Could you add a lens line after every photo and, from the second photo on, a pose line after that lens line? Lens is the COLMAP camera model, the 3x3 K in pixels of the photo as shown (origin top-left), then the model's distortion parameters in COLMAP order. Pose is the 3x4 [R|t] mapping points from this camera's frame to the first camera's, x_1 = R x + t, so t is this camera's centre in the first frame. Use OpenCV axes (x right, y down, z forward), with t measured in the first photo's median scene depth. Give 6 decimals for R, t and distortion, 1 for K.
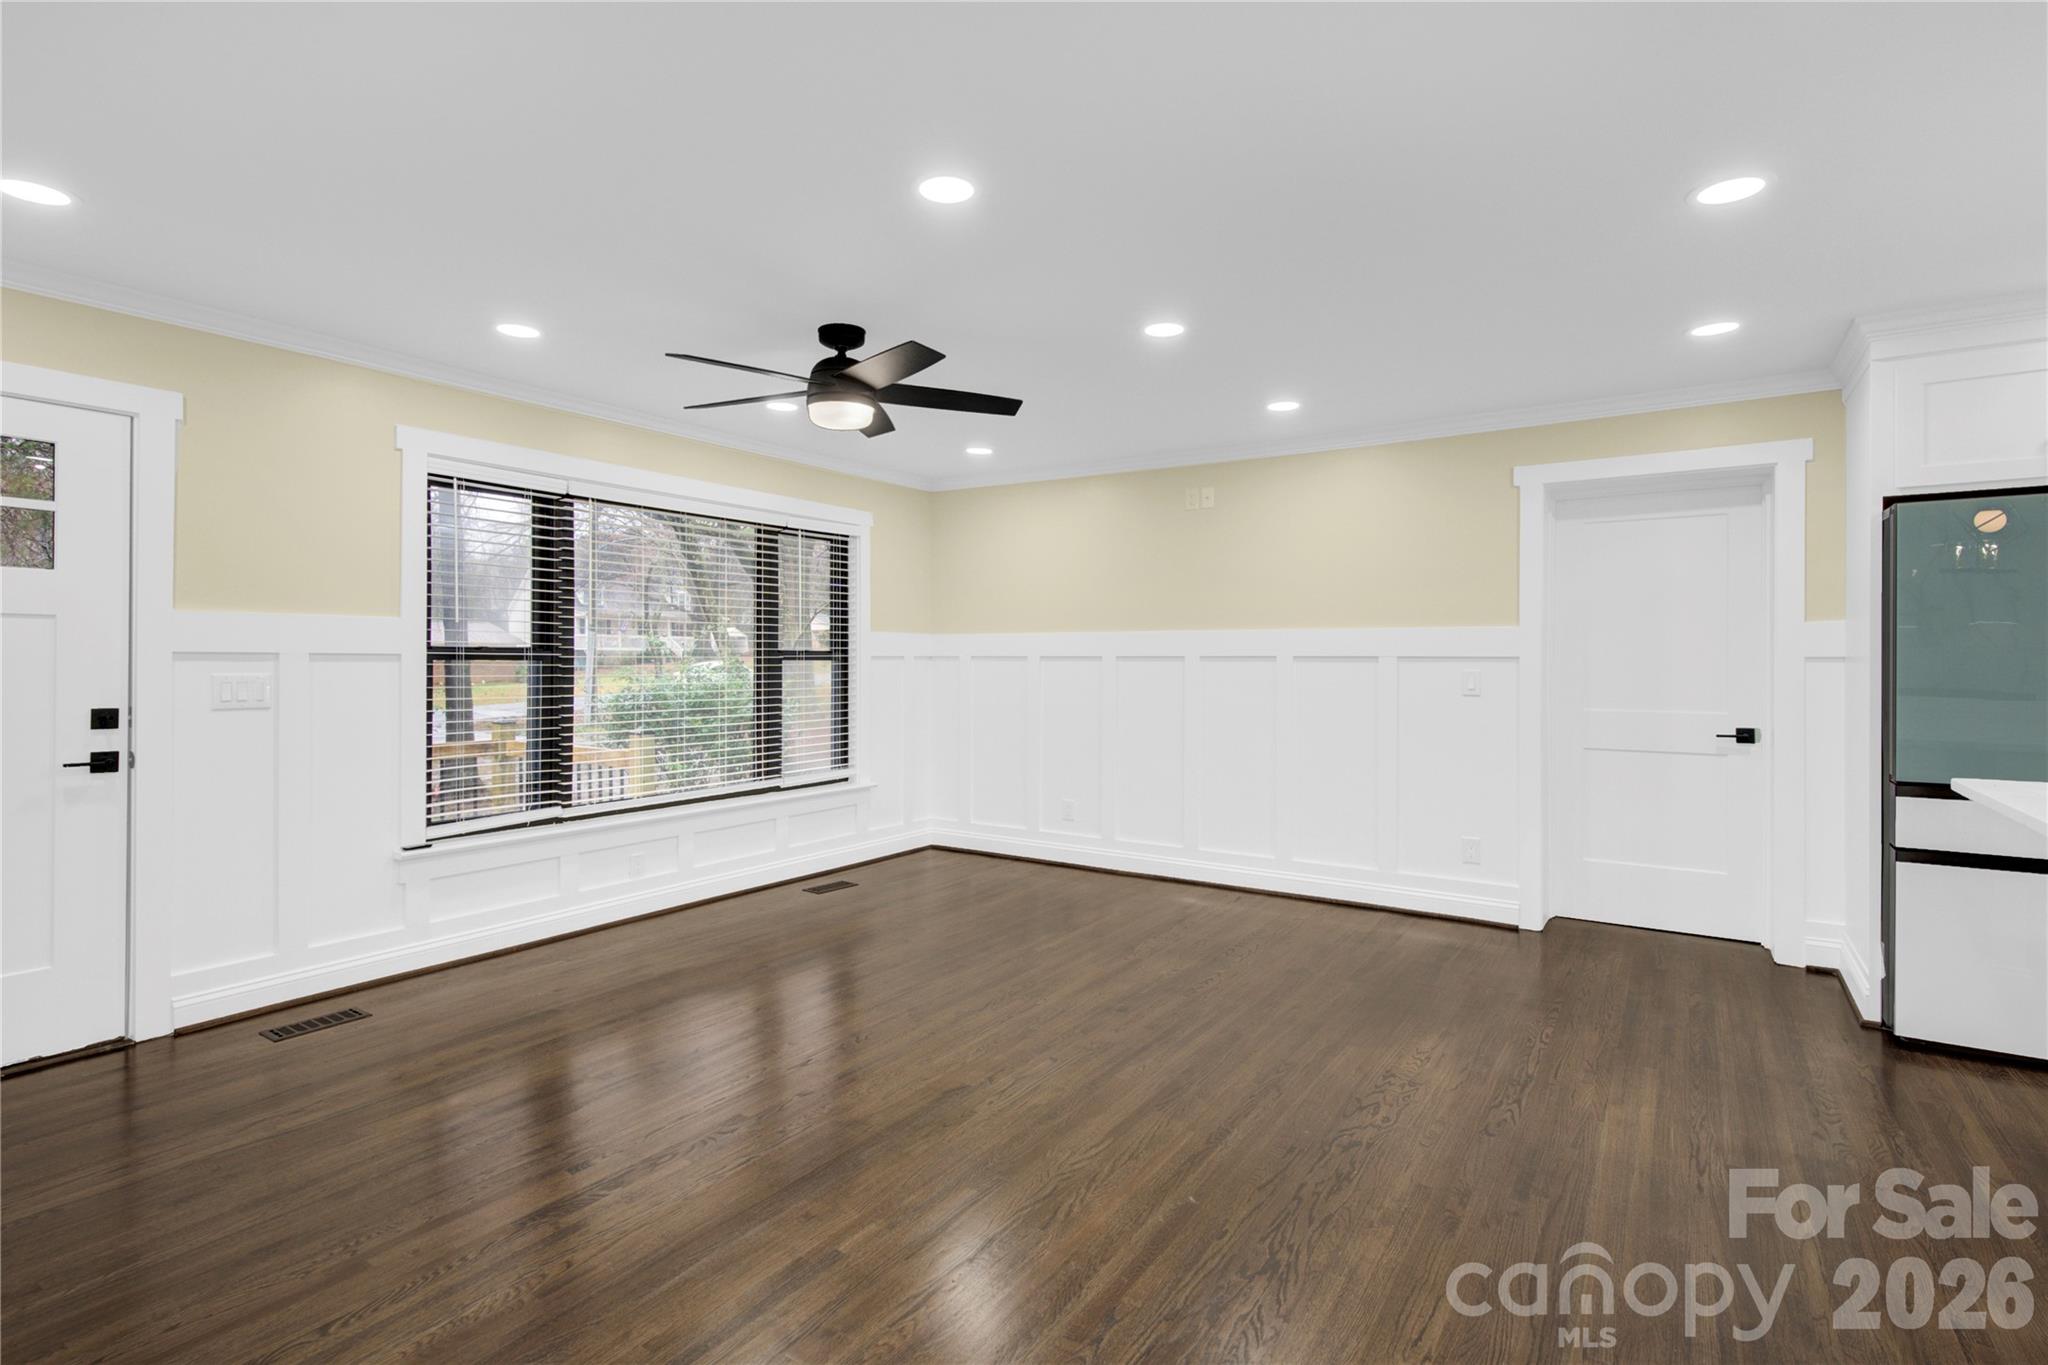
lens RADIAL K [[992.1, 0, 1019.0], [0, 992.1, 670.3], [0, 0, 1]] dist [0.001927, 0.003348]
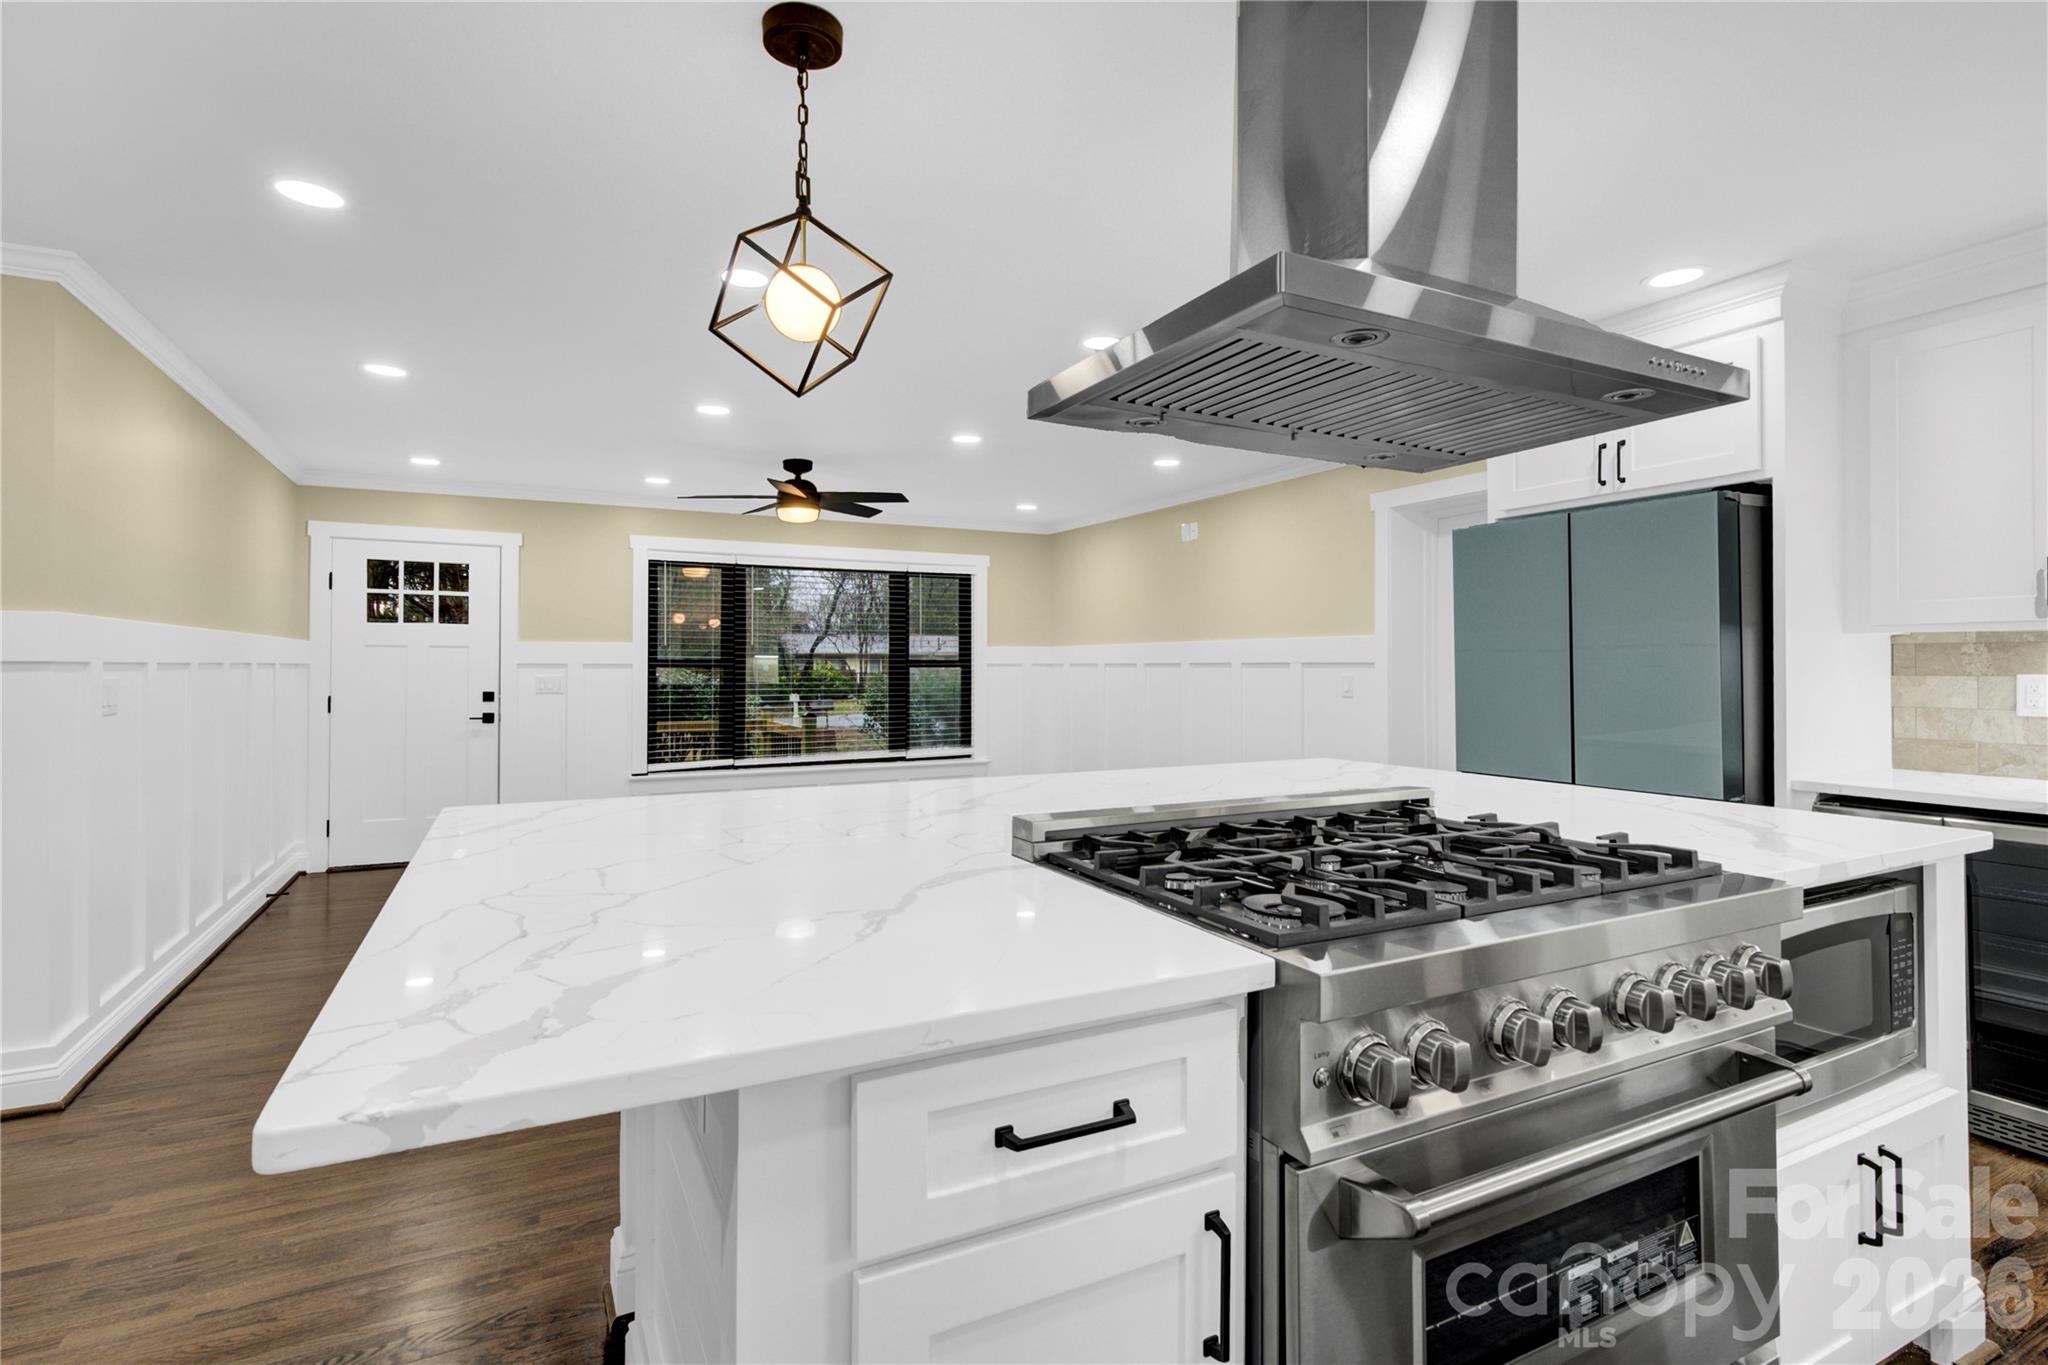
lens RADIAL K [[992.1, 0, 1033.5], [0, 992.1, 670.2], [0, 0, 1]] dist [0.001927, 0.003348]
pose [[0.878570, -0.002089, -0.477610, 0.745705], [-0.002041, 0.999965, -0.008128, 0.006256], [0.477610, 0.008116, 0.878535, -0.184929]]
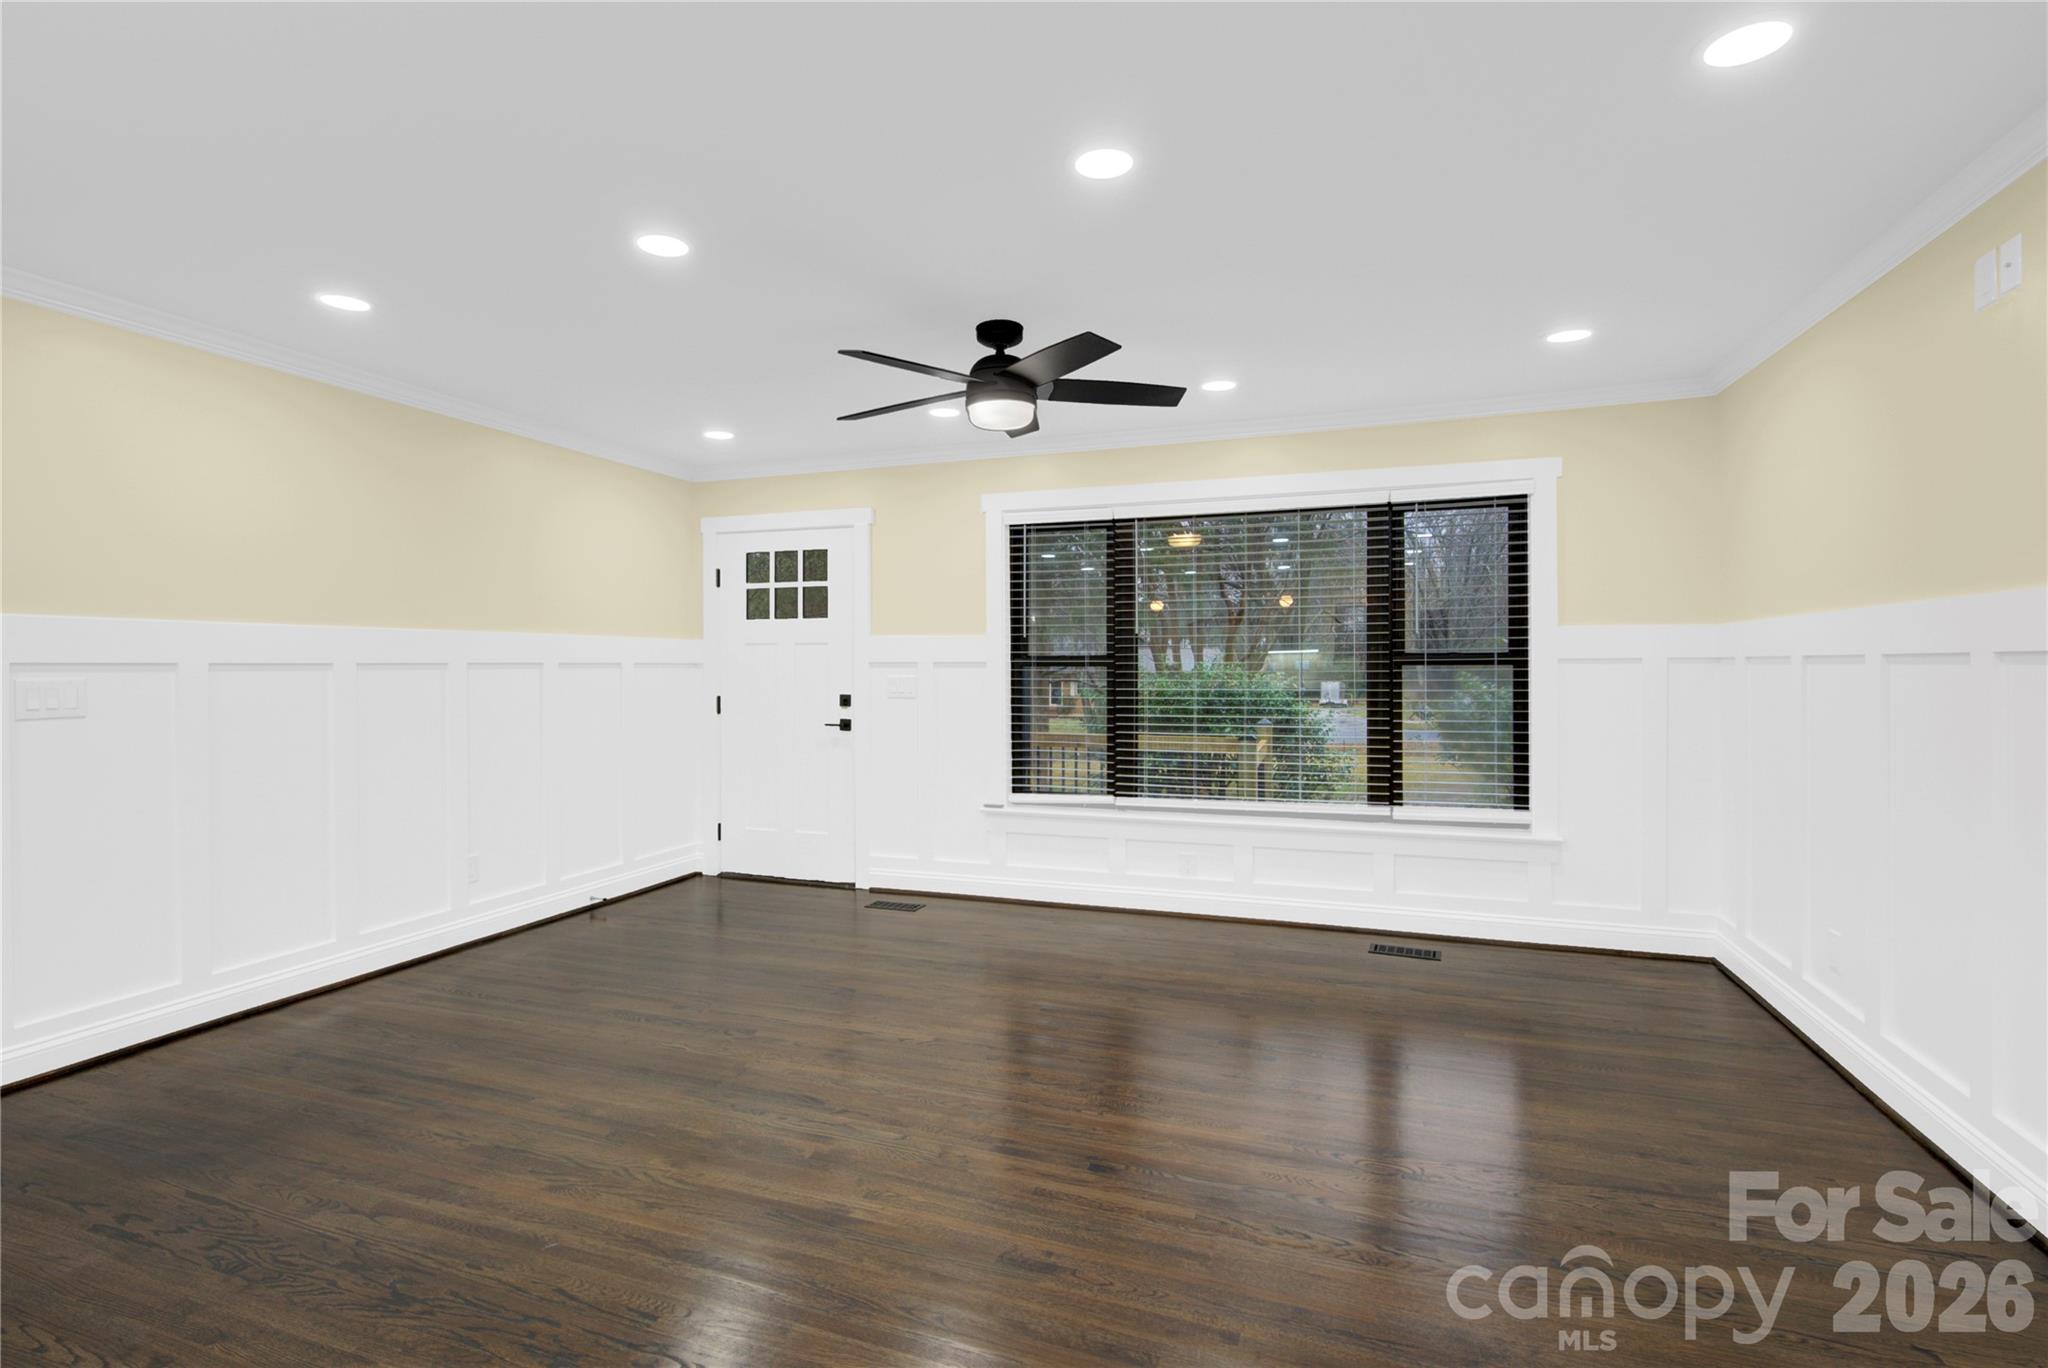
lens RADIAL K [[992.1, 0, 1018.5], [0, 992.1, 669.5], [0, 0, 1]] dist [0.001927, 0.003348]
pose [[0.226434, -0.000599, -0.974026, 0.627774], [-0.006560, 0.999976, -0.002139, -0.003287], [0.974004, 0.006874, 0.226425, 0.644683]]
